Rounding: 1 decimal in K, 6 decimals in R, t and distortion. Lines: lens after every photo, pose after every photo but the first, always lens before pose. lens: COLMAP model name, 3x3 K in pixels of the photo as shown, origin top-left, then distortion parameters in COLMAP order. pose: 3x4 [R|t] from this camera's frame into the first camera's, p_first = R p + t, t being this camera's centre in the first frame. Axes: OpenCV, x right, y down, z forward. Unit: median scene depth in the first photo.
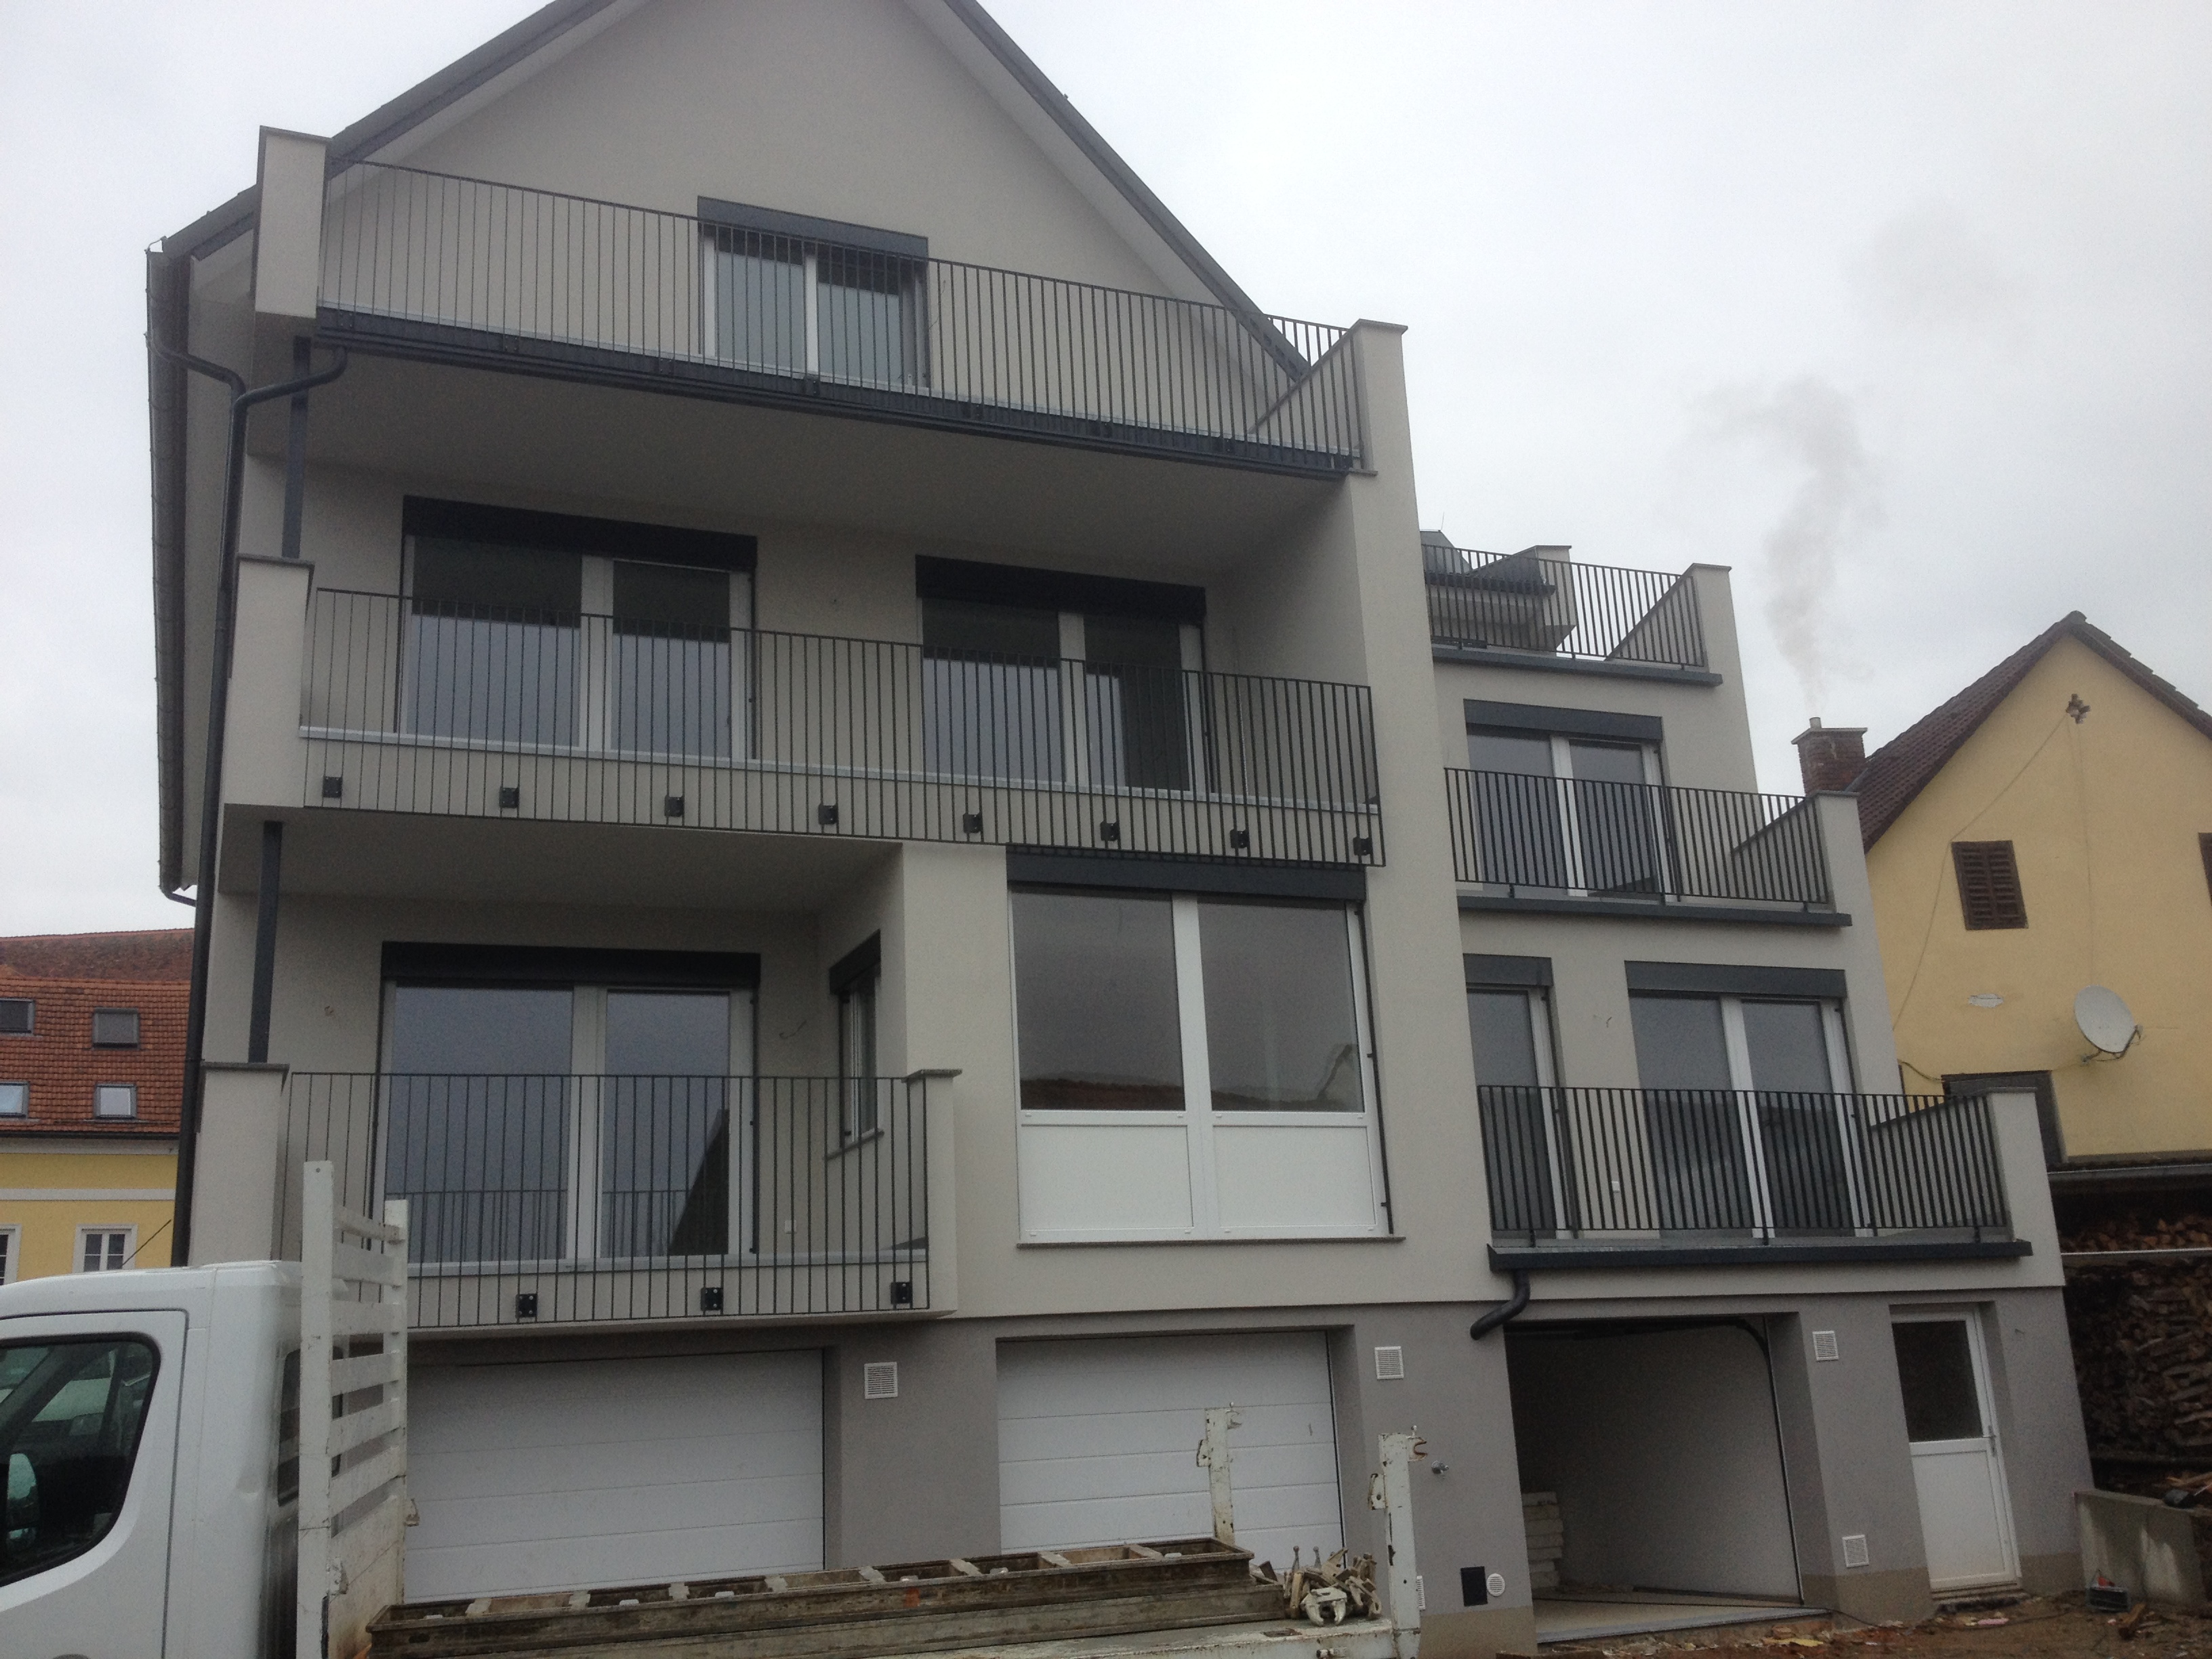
lens RADIAL K [[2044.8, 0, 1106.0], [0, 2044.8, 829.5], [0, 0, 1]] dist [0.135048, -0.308781]
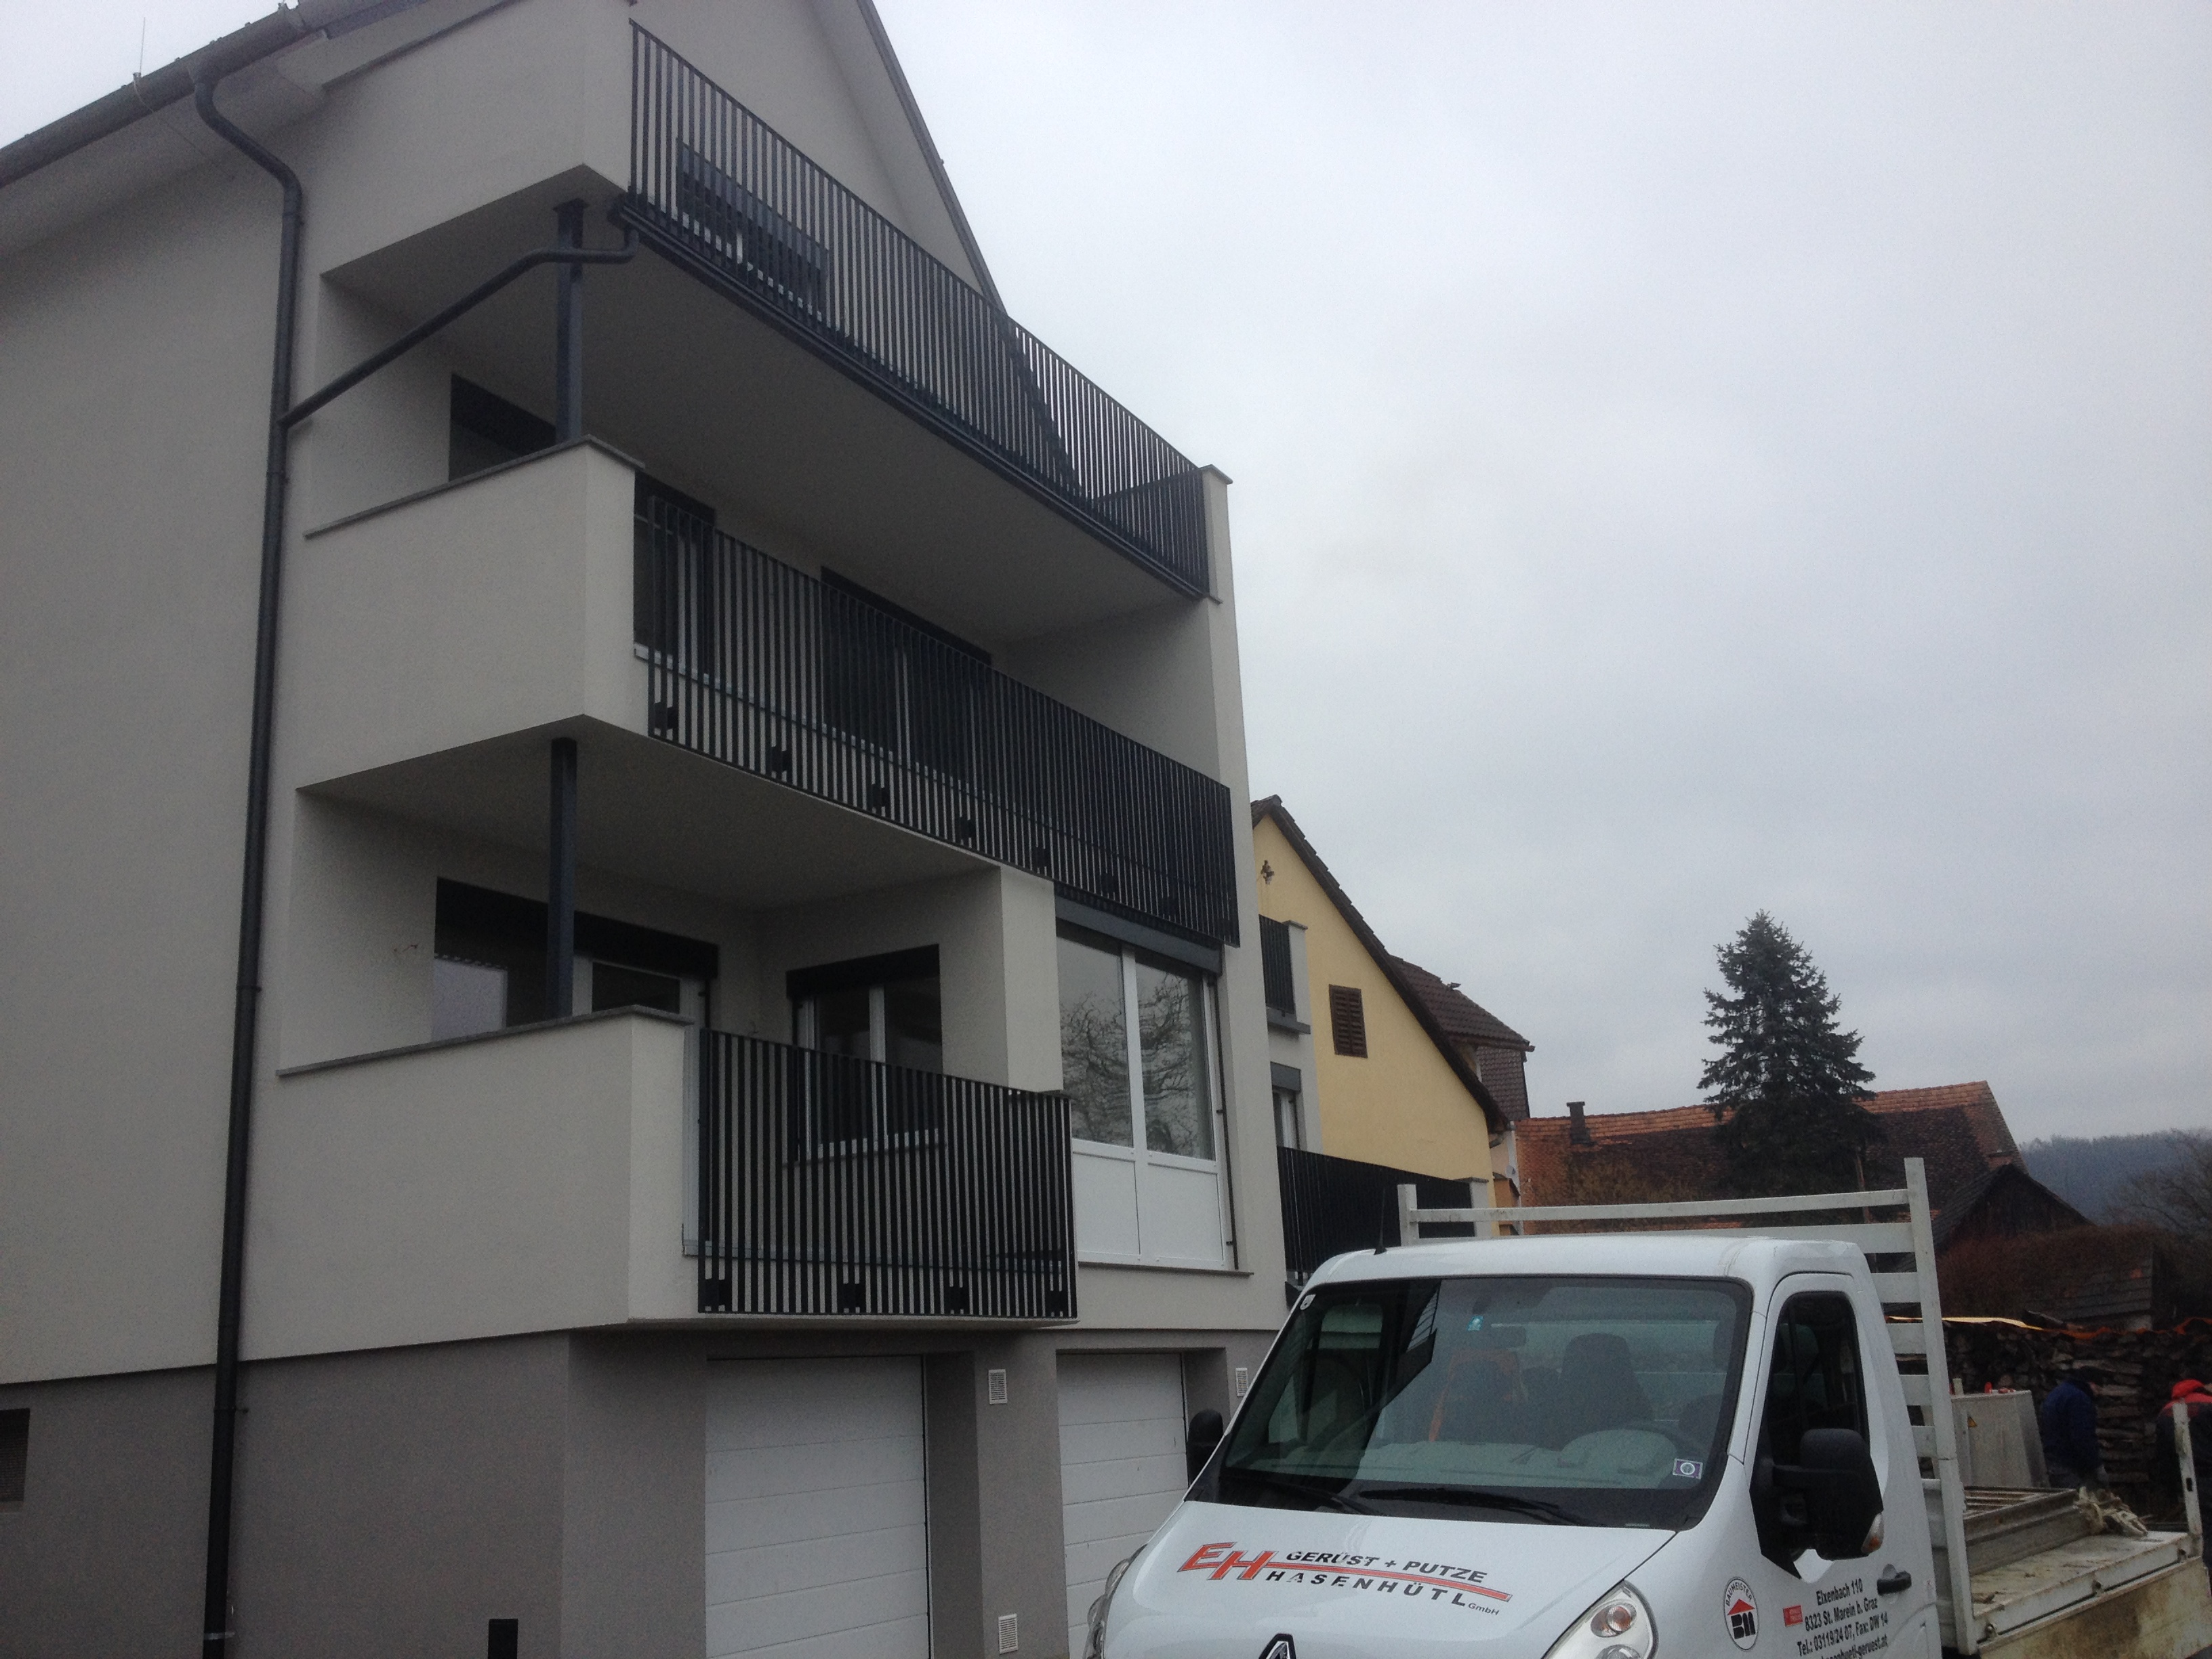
lens RADIAL K [[2044.8, 0, 1106.0], [0, 2044.8, 829.5], [0, 0, 1]] dist [0.135048, -0.308781]
pose [[0.790333, 0.172171, 0.587989, -0.606511], [-0.152387, 0.984785, -0.083529, 0.060649], [-0.593424, -0.023586, 0.804544, 0.127128]]
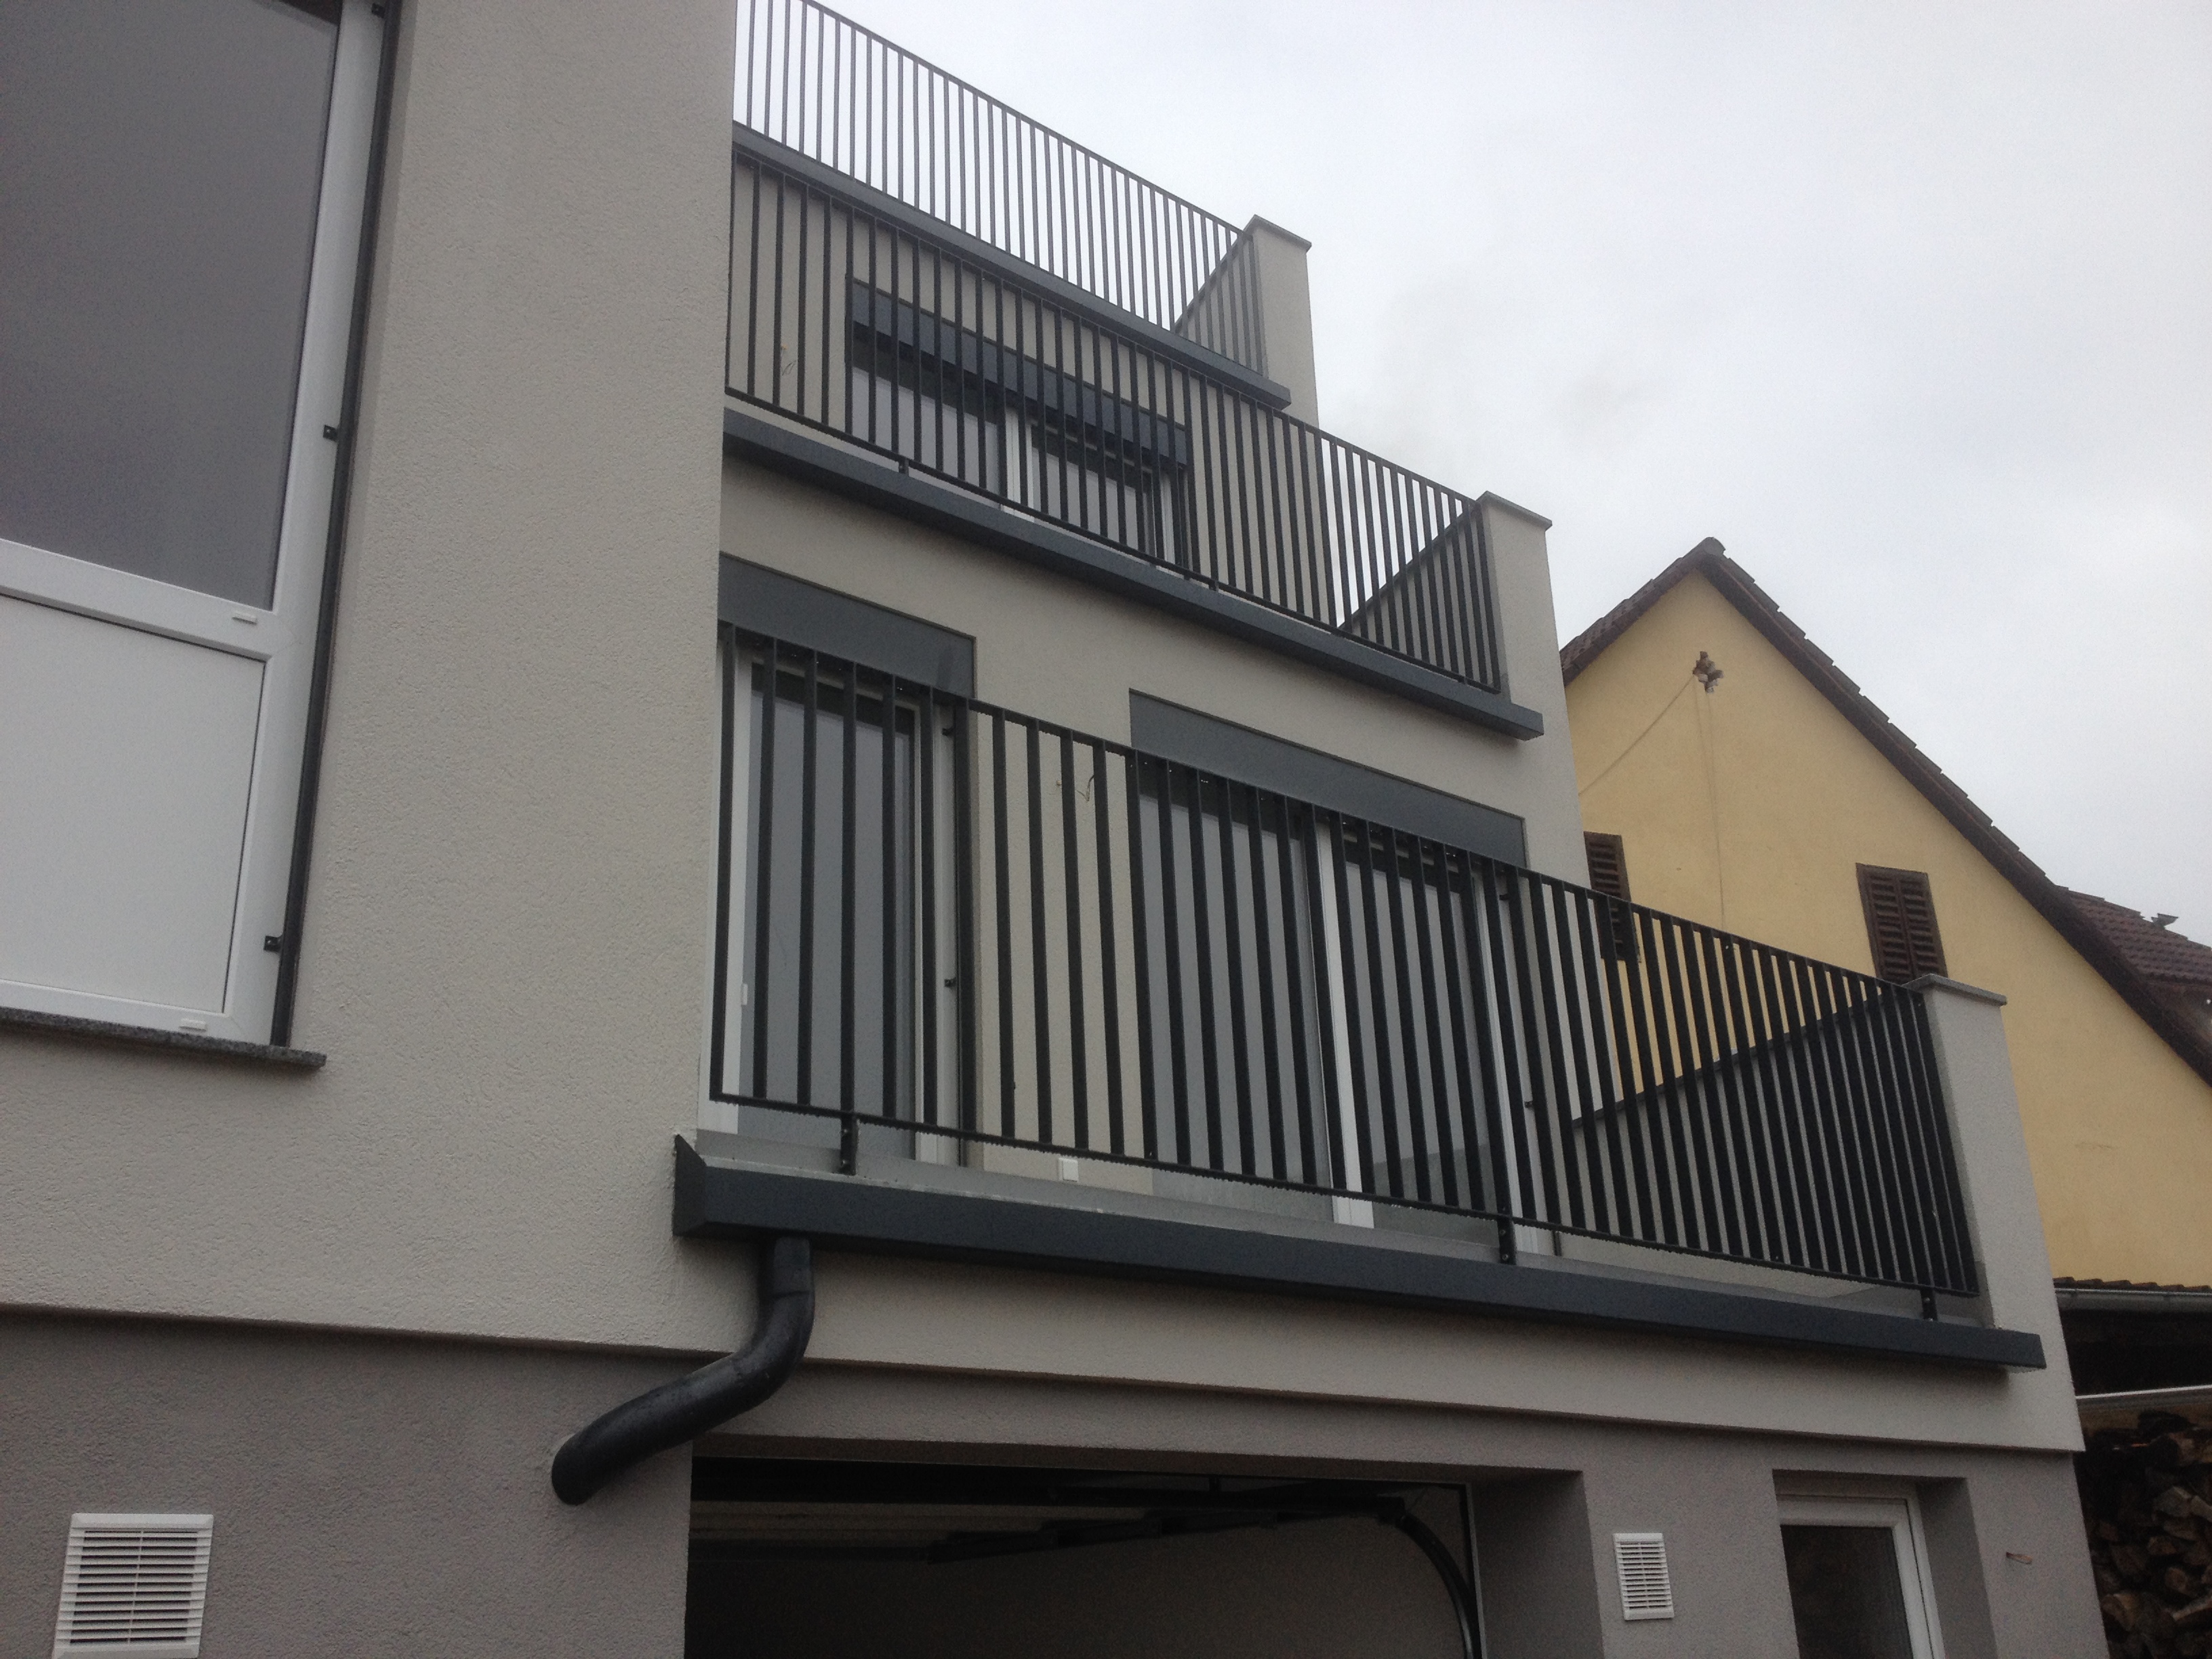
lens RADIAL K [[2053.3, 0, 1073.7], [0, 2053.3, 836.1], [0, 0, 1]] dist [0.090989, -0.132593]
pose [[0.957499, 0.122336, 0.261206, 0.156192], [-0.092972, 0.988166, -0.122003, 0.185750], [-0.273040, 0.092533, 0.957542, 0.710975]]
